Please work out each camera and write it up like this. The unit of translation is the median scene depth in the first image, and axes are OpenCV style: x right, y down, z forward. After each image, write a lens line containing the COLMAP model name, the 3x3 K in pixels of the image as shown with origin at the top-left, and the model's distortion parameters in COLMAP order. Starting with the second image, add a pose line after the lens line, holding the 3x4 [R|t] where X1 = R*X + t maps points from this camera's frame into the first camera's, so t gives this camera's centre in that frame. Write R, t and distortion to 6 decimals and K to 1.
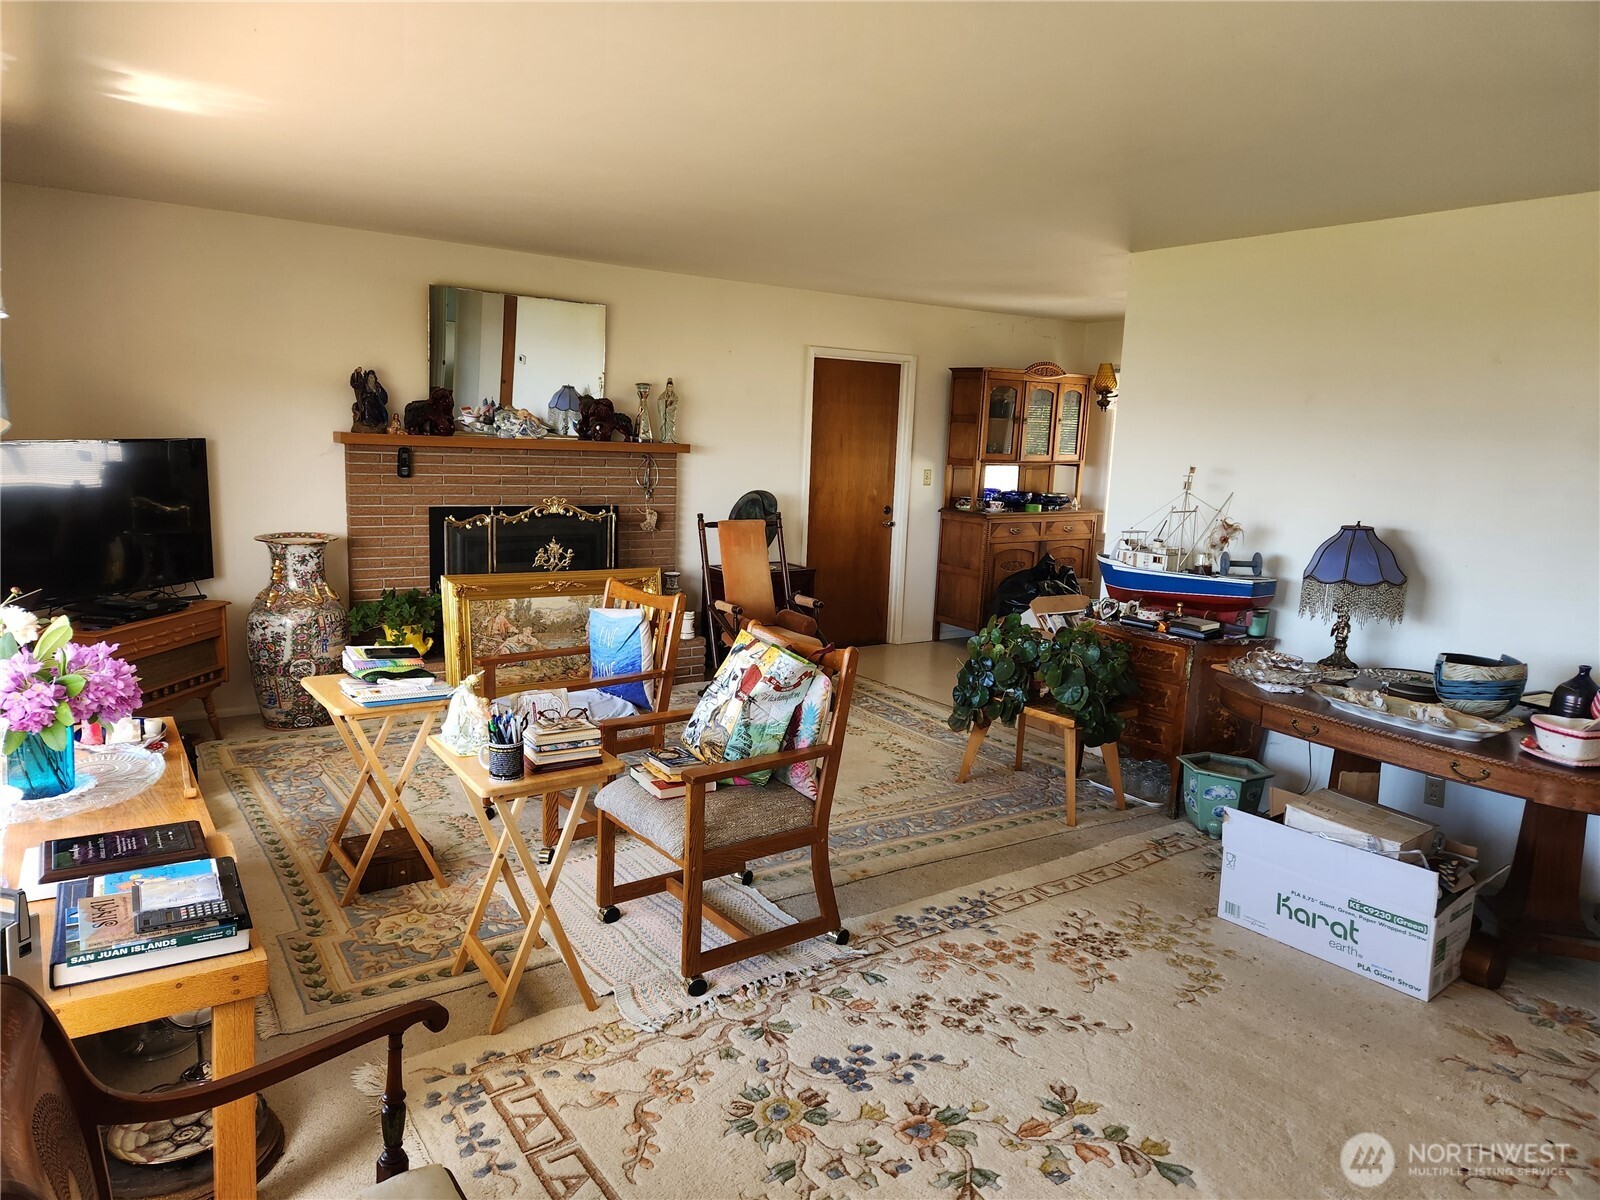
lens RADIAL K [[1065.1, 0, 804.3], [0, 1065.1, 593.6], [0, 0, 1]] dist [0.074780, -0.065585]
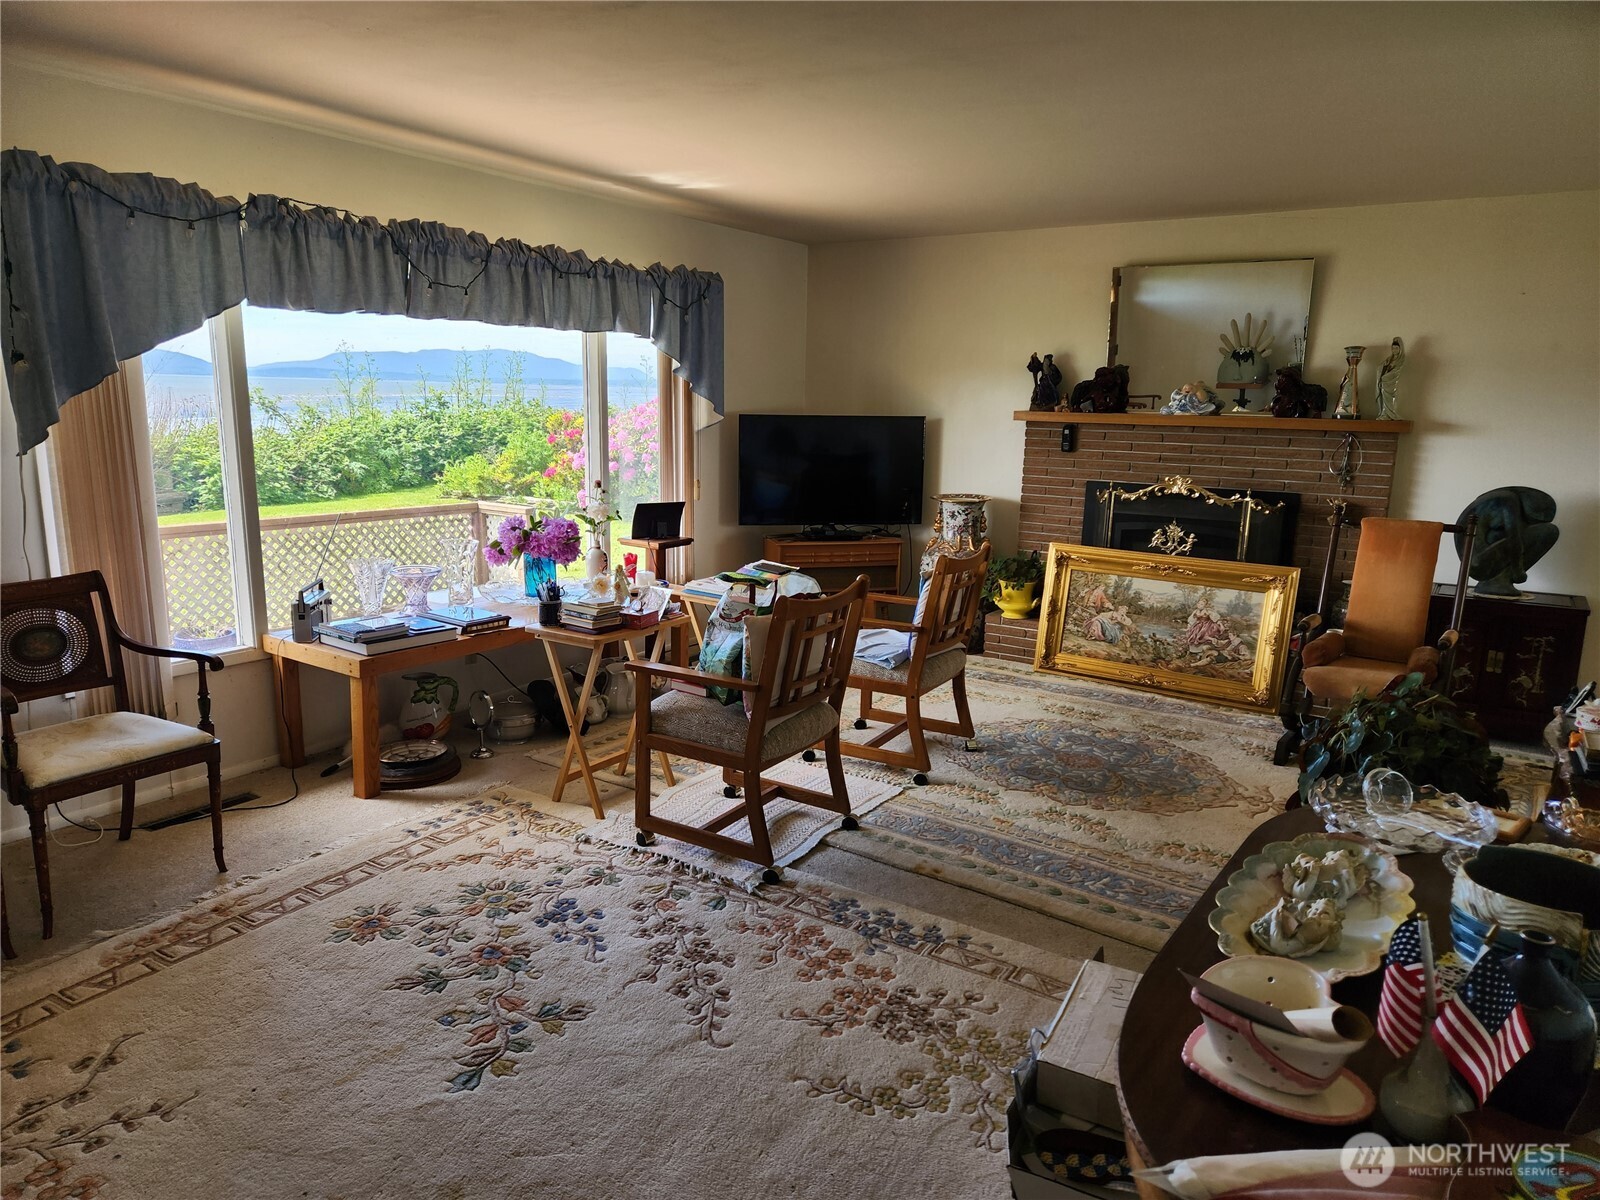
lens RADIAL K [[1065.9, 0, 792.3], [0, 1065.9, 607.5], [0, 0, 1]] dist [0.075709, -0.067641]
pose [[0.362579, 0.153856, -0.919165, 0.567094], [-0.150373, 0.983013, 0.105226, -0.026674], [0.919742, 0.100065, 0.379555, 0.360964]]
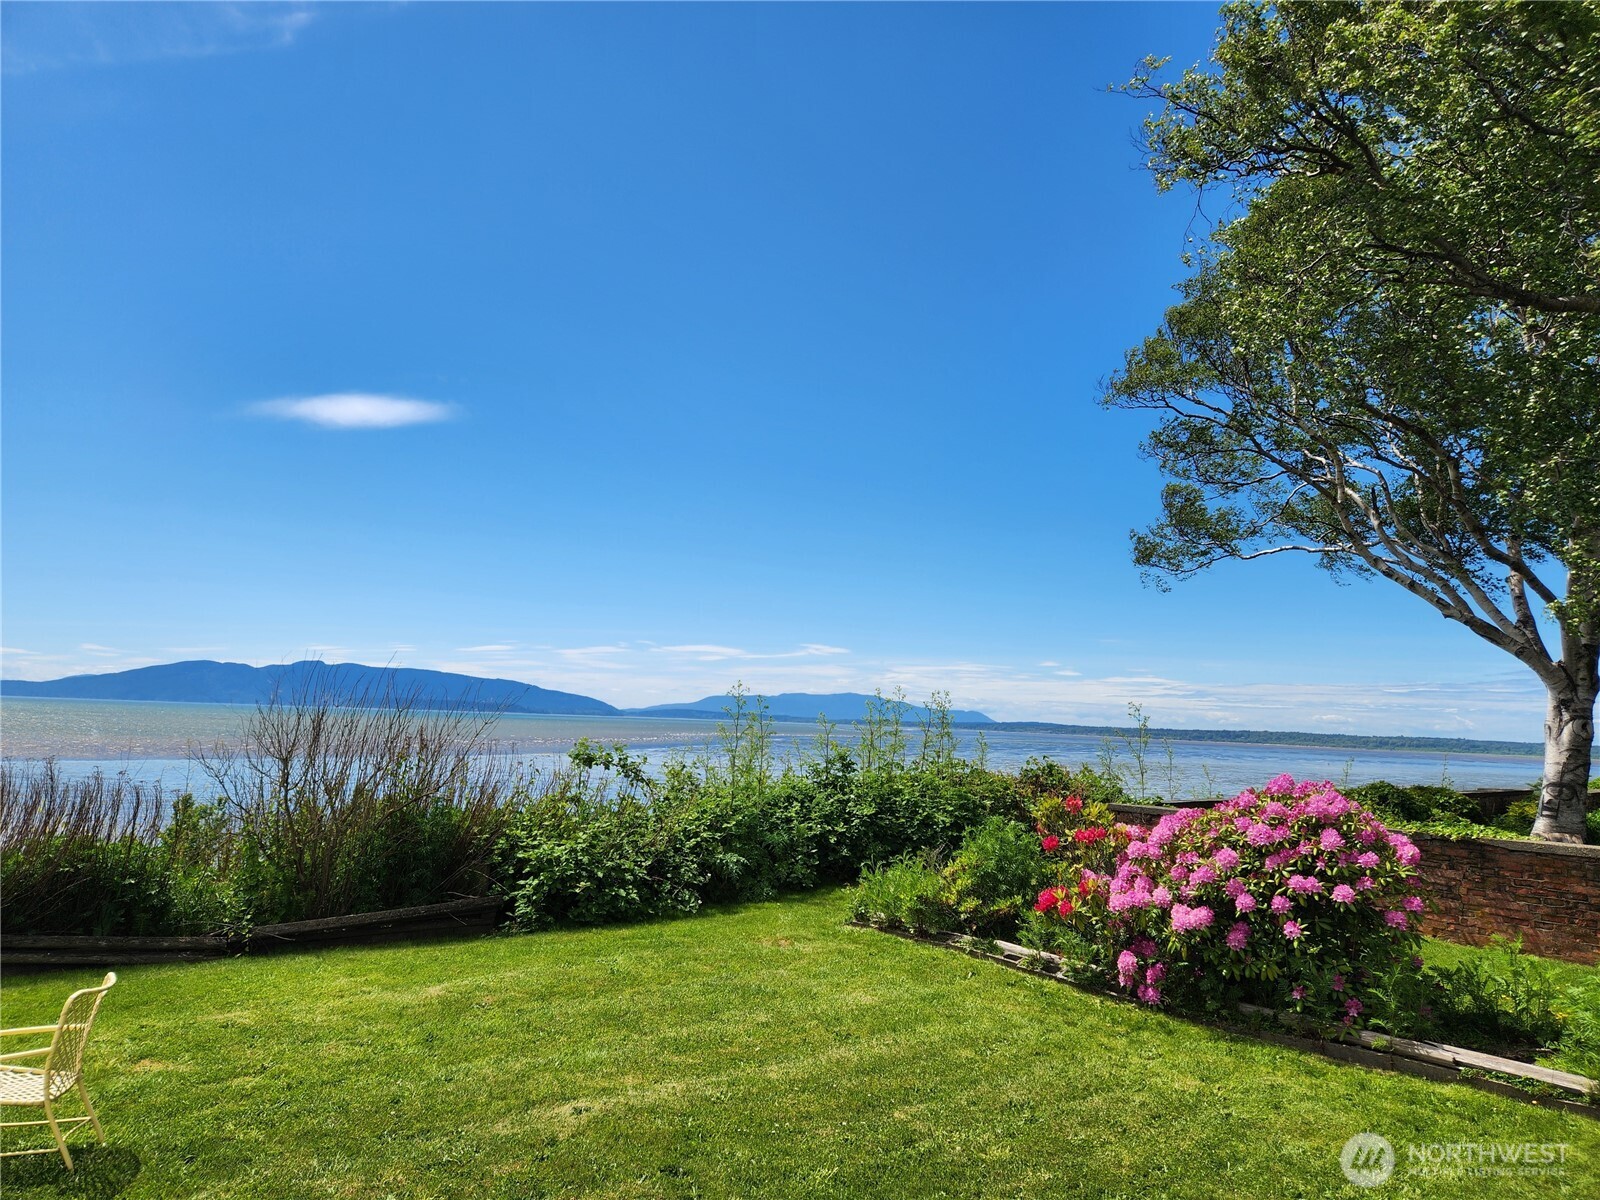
lens RADIAL K [[1065.1, 0, 804.3], [0, 1065.1, 593.6], [0, 0, 1]] dist [0.074780, -0.065585]
pose [[0.073390, -0.154292, -0.985296, -0.659047], [-0.186750, 0.968358, -0.165550, -0.097162], [0.979662, 0.196153, 0.042254, 0.290310]]
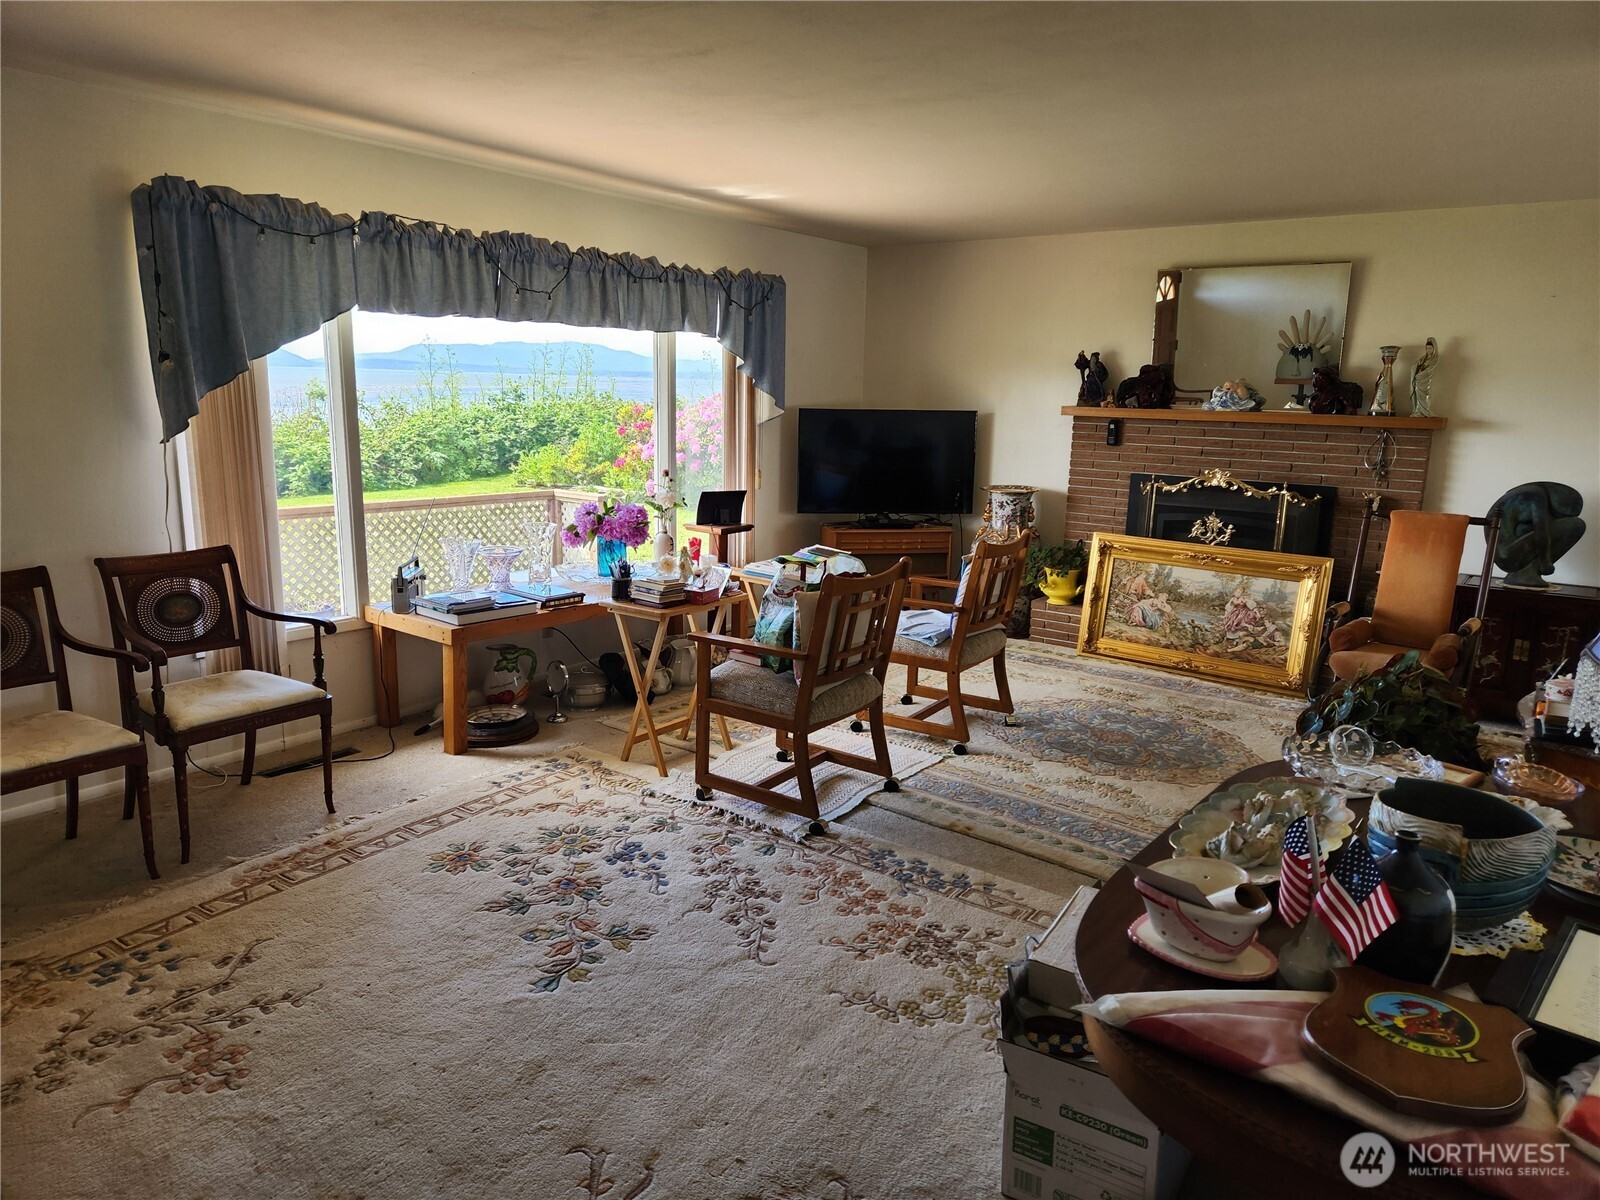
lens RADIAL K [[1065.1, 0, 804.3], [0, 1065.1, 593.6], [0, 0, 1]] dist [0.074780, -0.065585]
pose [[0.315029, 0.153239, -0.936630, 0.630008], [-0.158285, 0.981541, 0.107348, -0.025806], [0.935790, 0.114437, 0.333469, 0.348385]]
